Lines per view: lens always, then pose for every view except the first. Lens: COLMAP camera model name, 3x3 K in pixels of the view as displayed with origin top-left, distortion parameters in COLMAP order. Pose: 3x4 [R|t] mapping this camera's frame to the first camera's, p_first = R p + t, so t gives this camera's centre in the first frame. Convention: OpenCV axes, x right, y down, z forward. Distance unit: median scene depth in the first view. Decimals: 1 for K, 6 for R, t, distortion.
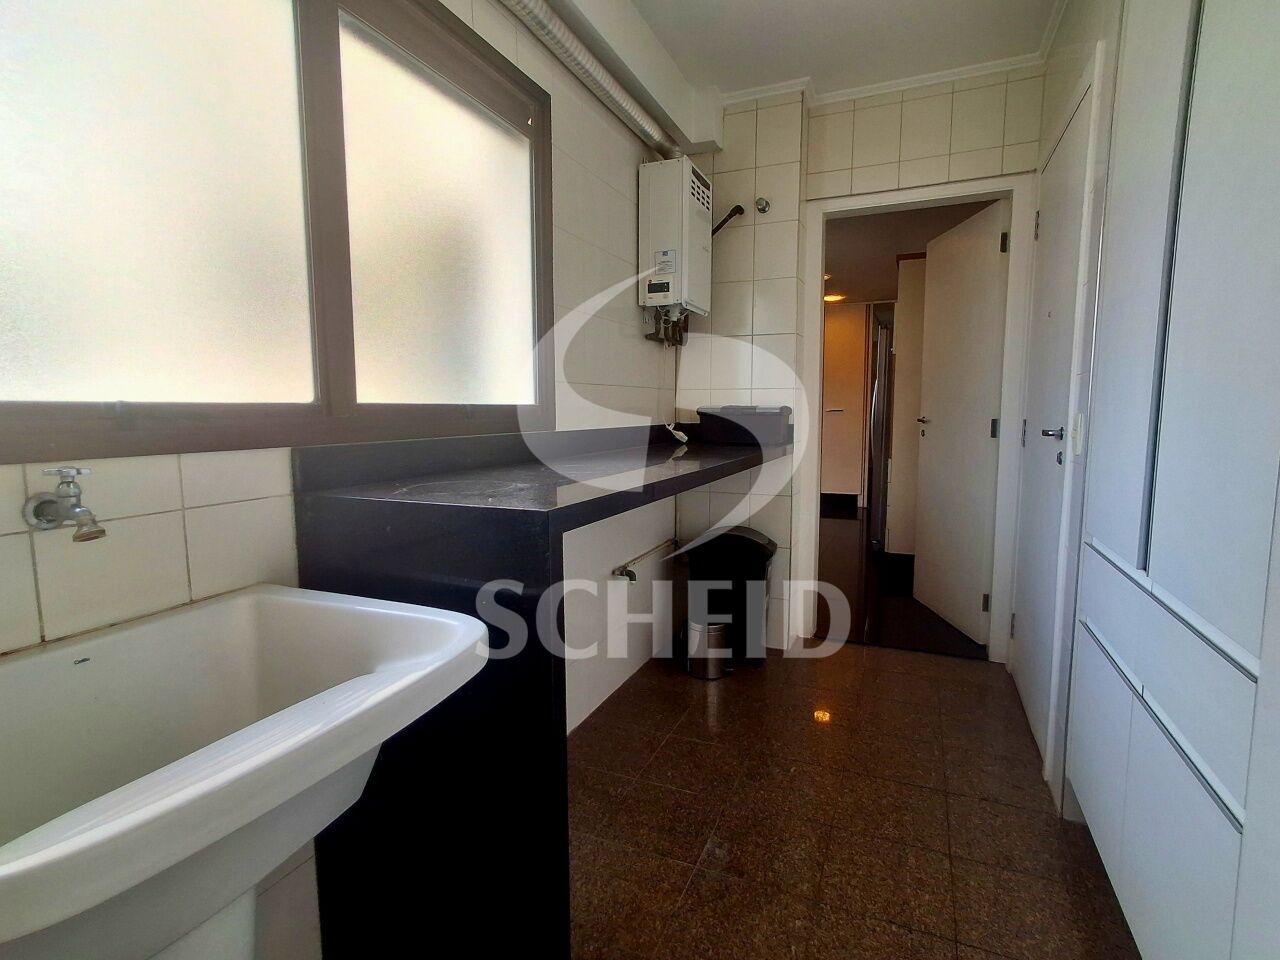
lens RADIAL K [[595.1, 0, 640.7], [0, 595.1, 476.4], [0, 0, 1]] dist [0.000126, -0.000007]
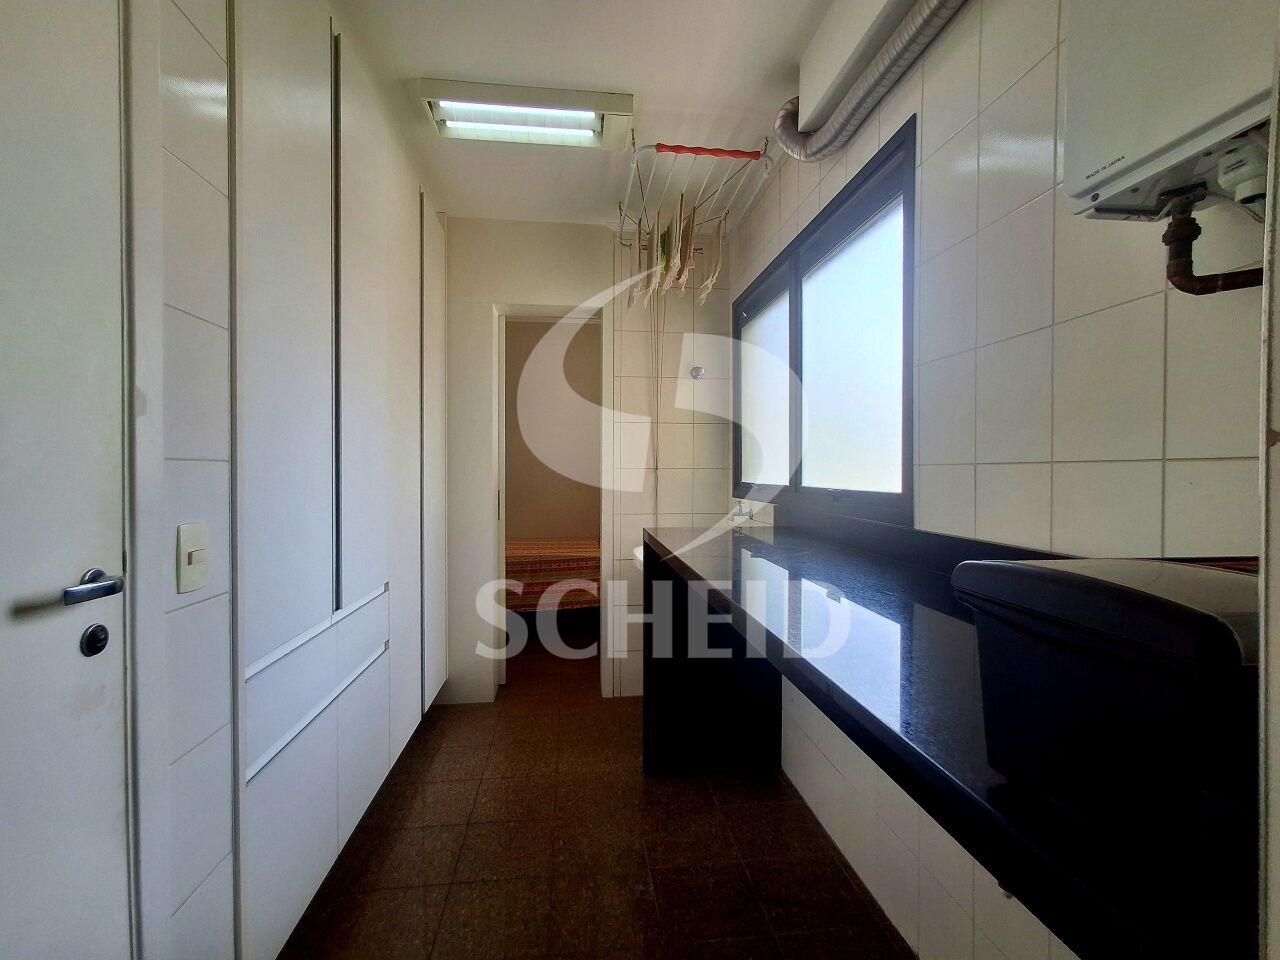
lens RADIAL K [[595.1, 0, 639.6], [0, 595.1, 479.4], [0, 0, 1]] dist [0.000126, -0.000007]
pose [[-0.853383, 0.006551, -0.521244, 0.721672], [-0.059157, 0.992244, 0.109324, -0.254420], [0.517917, 0.124130, -0.846377, 1.882710]]
